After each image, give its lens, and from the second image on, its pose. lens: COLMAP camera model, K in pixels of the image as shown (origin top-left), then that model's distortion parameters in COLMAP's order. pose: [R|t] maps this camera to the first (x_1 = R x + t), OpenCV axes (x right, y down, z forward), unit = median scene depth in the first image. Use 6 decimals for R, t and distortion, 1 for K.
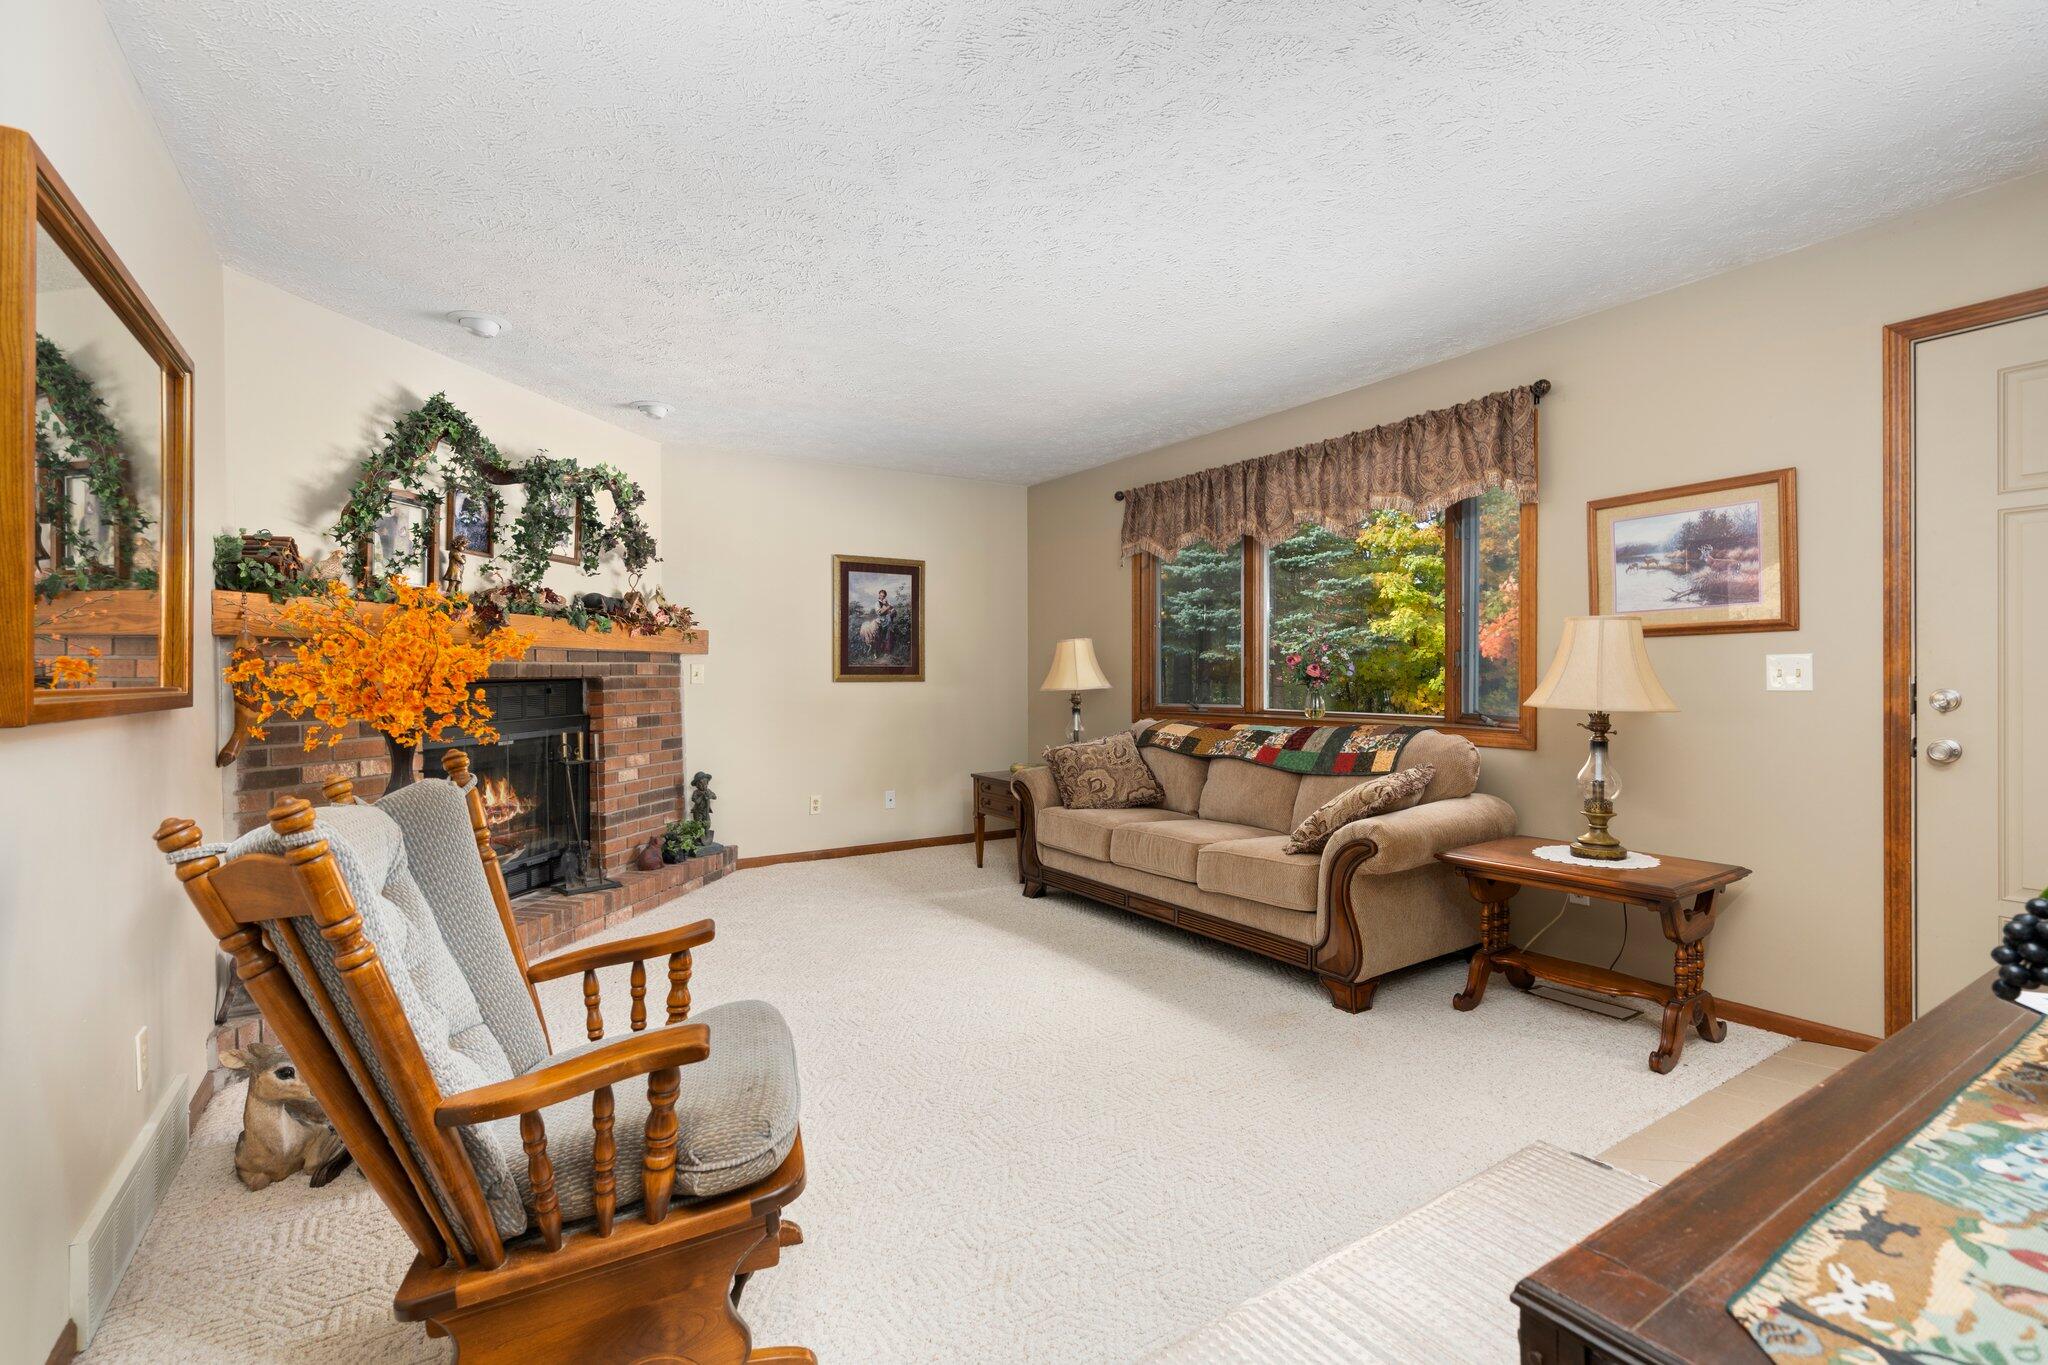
lens RADIAL K [[941.2, 0, 1015.7], [0, 941.2, 679.1], [0, 0, 1]] dist [0.001368, 0.000068]
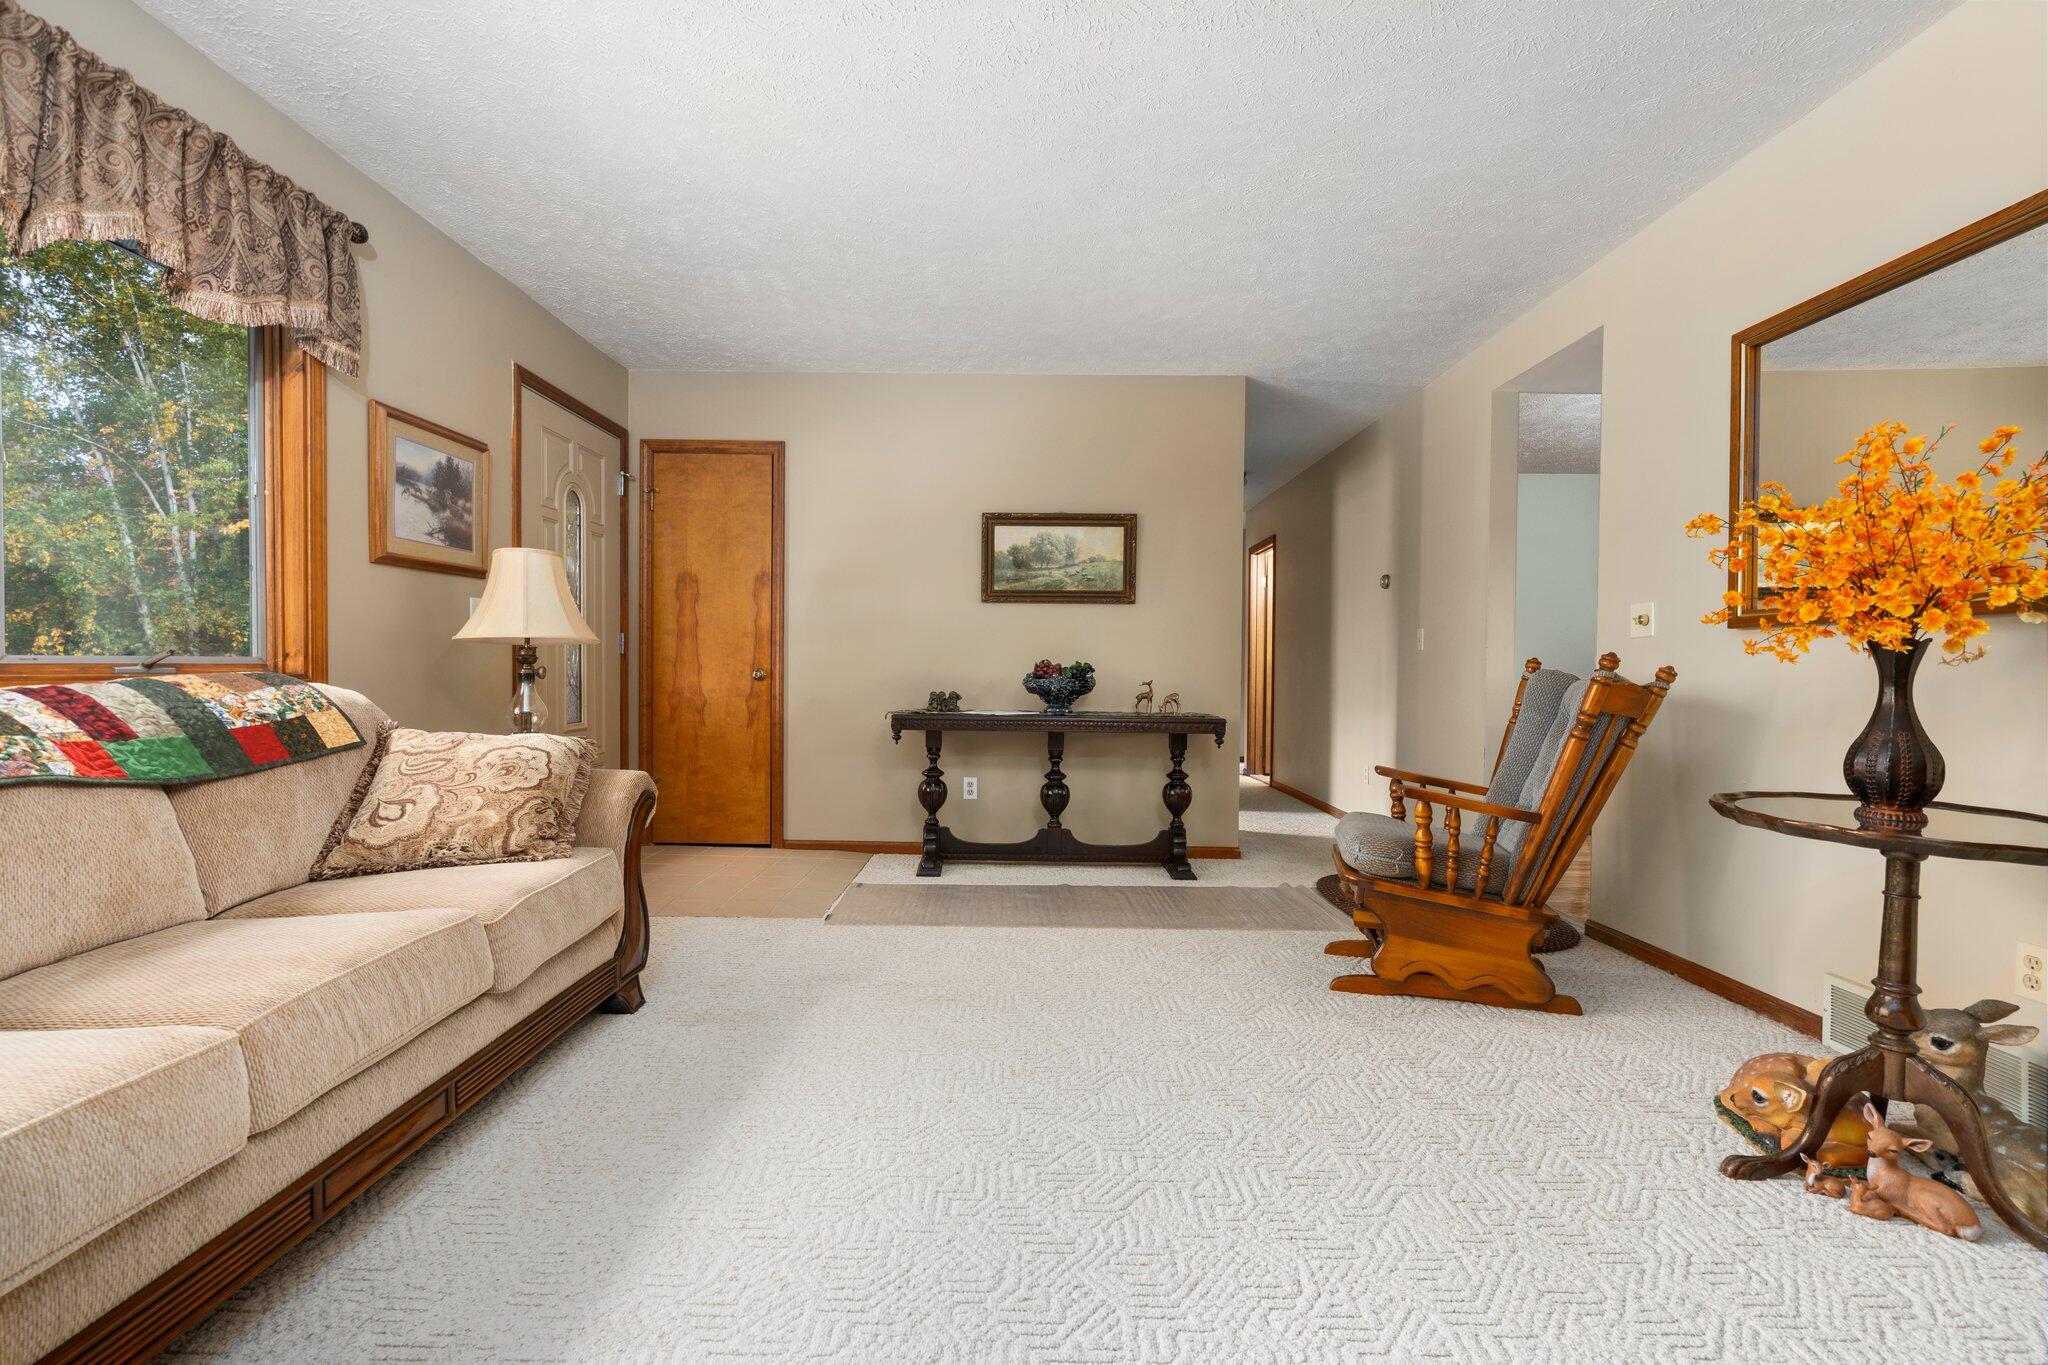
lens RADIAL K [[941.2, 0, 1023.6], [0, 941.2, 677.9], [0, 0, 1]] dist [0.001368, 0.000068]
pose [[-0.838768, 0.012183, 0.544353, -0.236713], [0.026415, 0.999483, 0.018333, 0.041987], [-0.543848, 0.029756, -0.838656, 0.967381]]
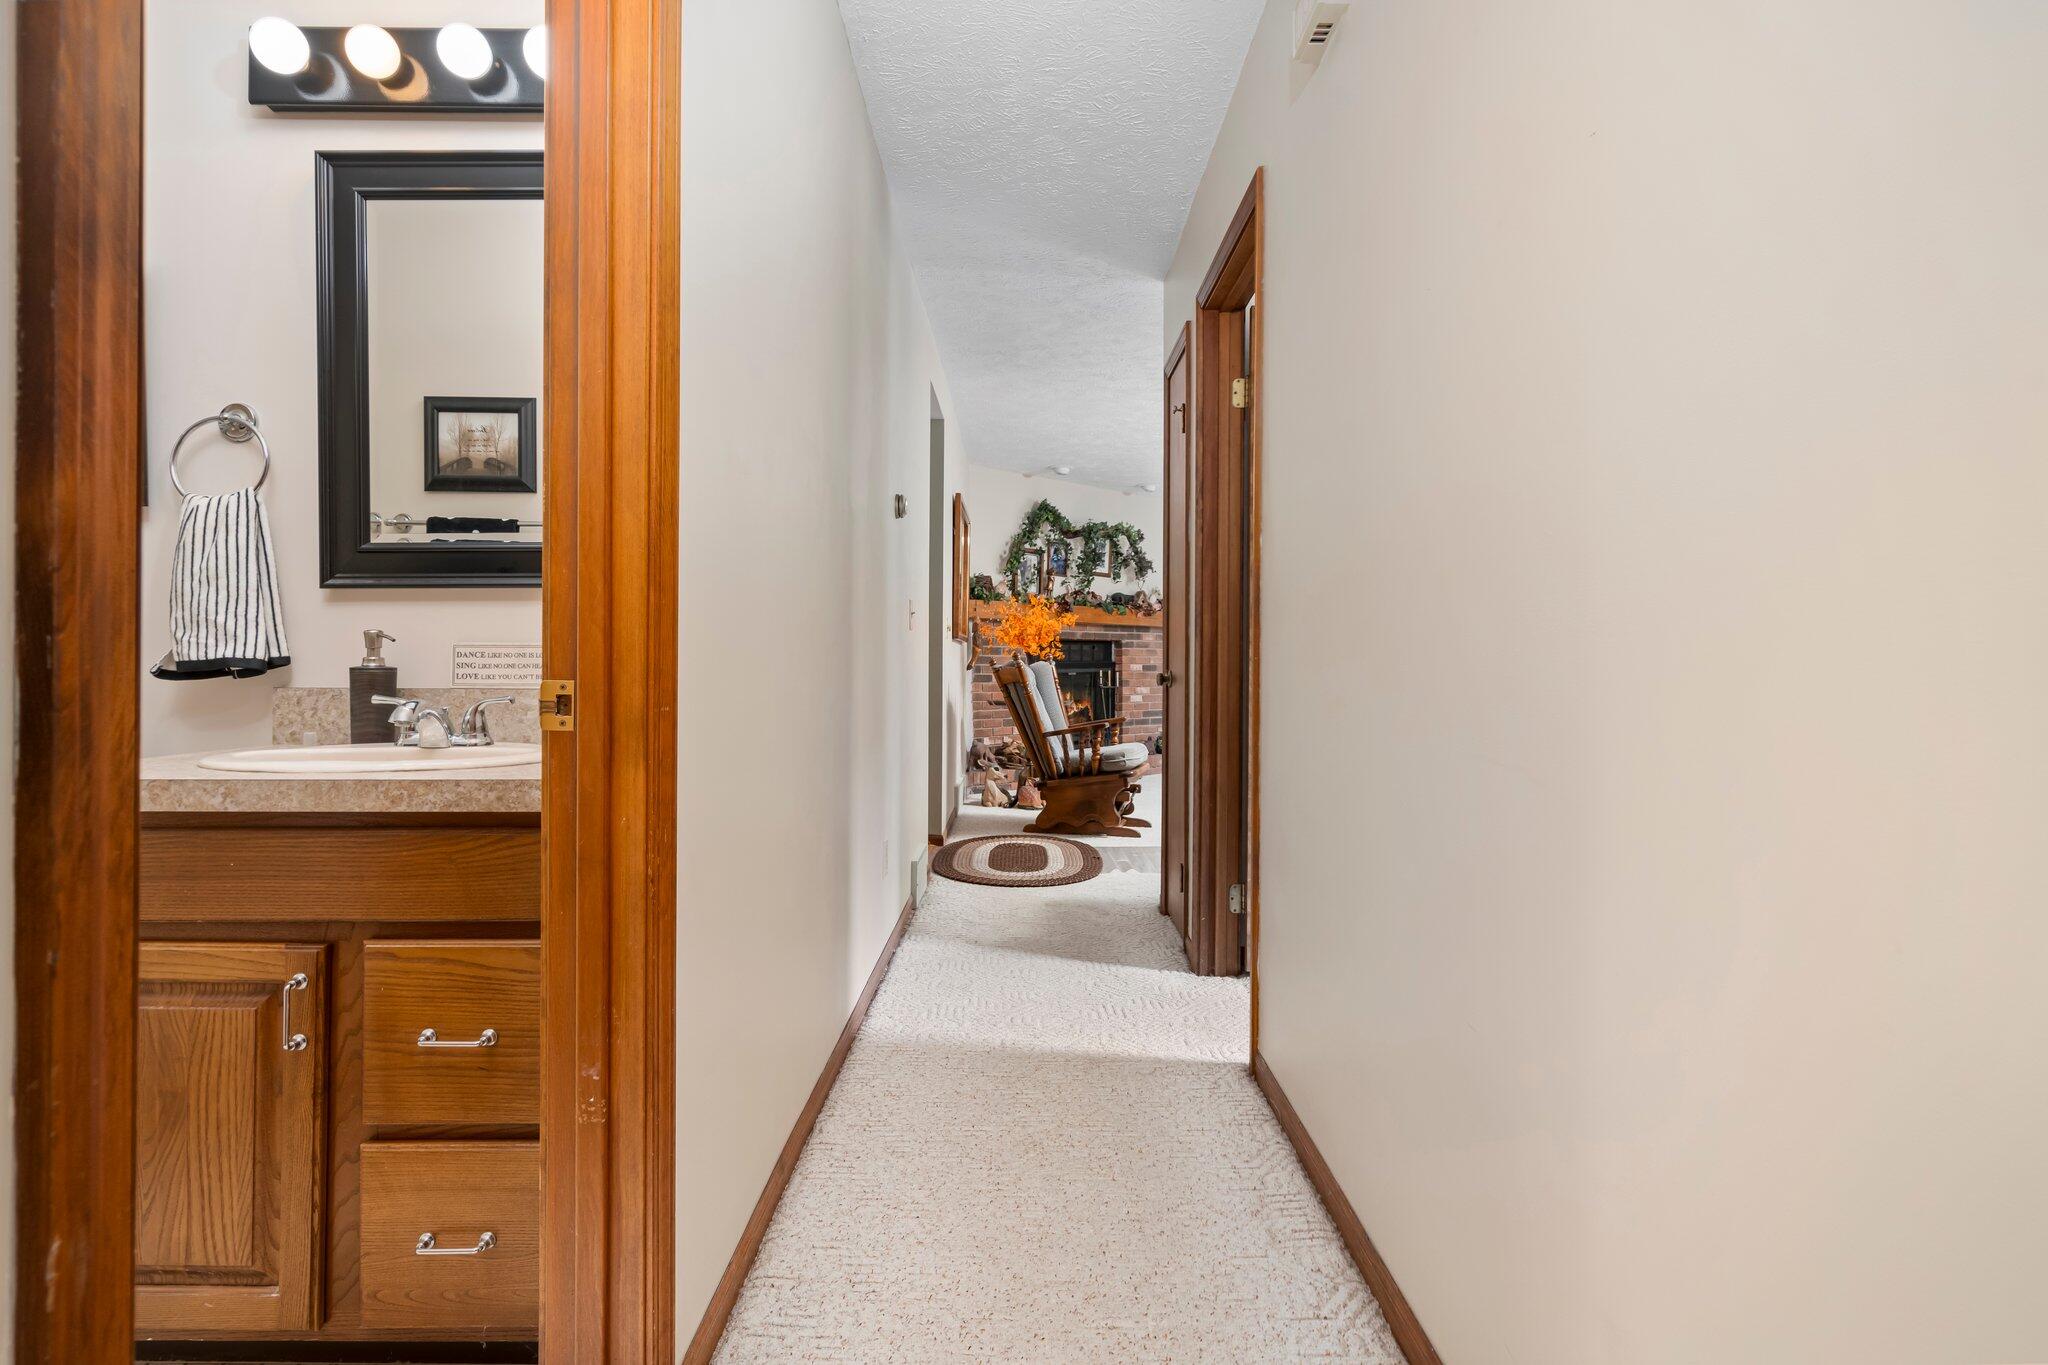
lens RADIAL K [[1122.5, 0, 1022.6], [0, 1122.5, 667.6], [0, 0, 1]] dist [-0.000213, 0.000000]
pose [[0.845441, 0.008233, -0.534006, 0.617277], [-0.010758, 0.999941, -0.001616, 0.063530], [0.533961, 0.007111, 0.845479, -1.025779]]
